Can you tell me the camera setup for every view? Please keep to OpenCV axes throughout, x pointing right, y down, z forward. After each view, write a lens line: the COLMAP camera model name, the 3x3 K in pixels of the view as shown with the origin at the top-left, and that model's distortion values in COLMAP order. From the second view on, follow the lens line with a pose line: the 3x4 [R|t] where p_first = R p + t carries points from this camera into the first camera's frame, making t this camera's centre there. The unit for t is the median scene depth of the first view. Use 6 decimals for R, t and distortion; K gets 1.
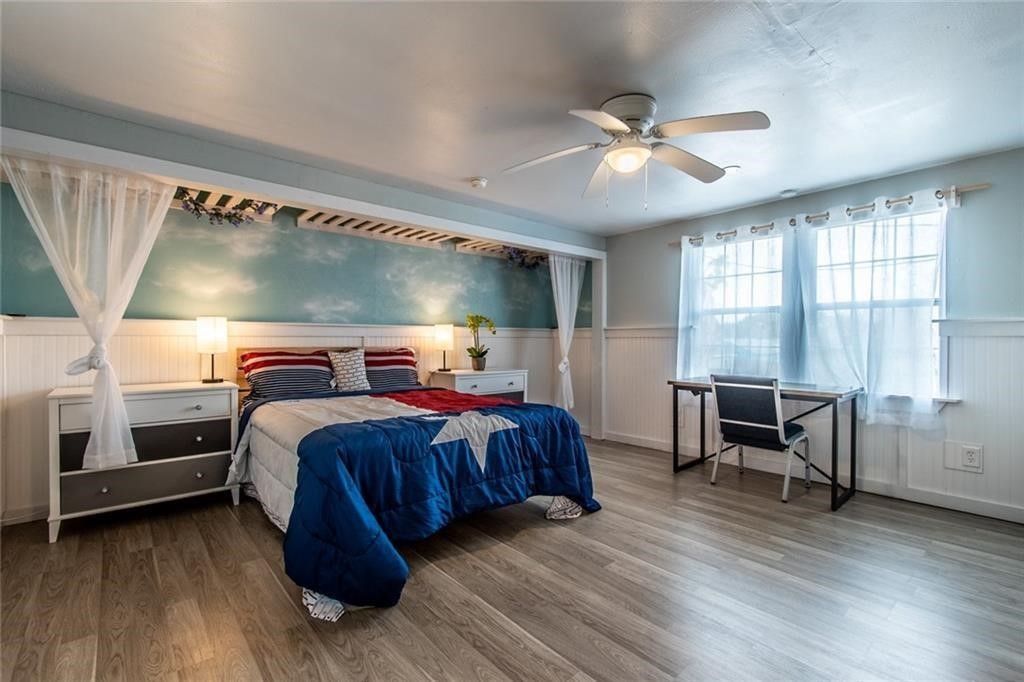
lens RADIAL K [[465.7, 0, 507.3], [0, 465.7, 340.4], [0, 0, 1]] dist [0.001928, -0.000779]
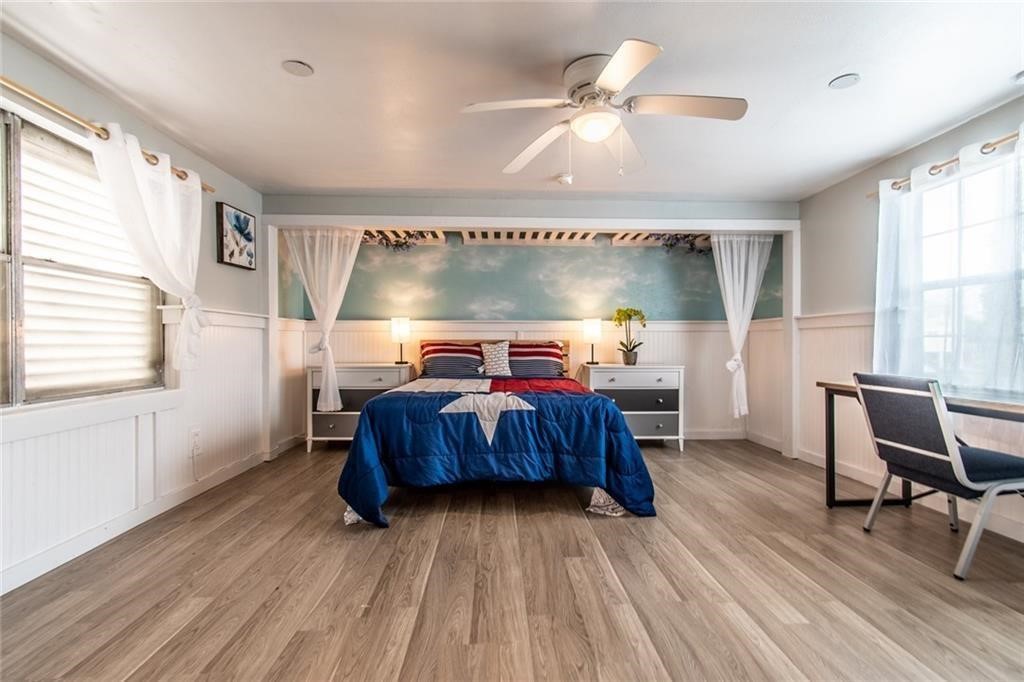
lens RADIAL K [[465.7, 0, 508.8], [0, 465.7, 341.1], [0, 0, 1]] dist [0.001928, -0.000779]
pose [[0.768357, -0.005027, -0.640001, 0.509496], [-0.001394, 0.999954, -0.009528, 0.033650], [0.640019, 0.008213, 0.768315, 0.125495]]
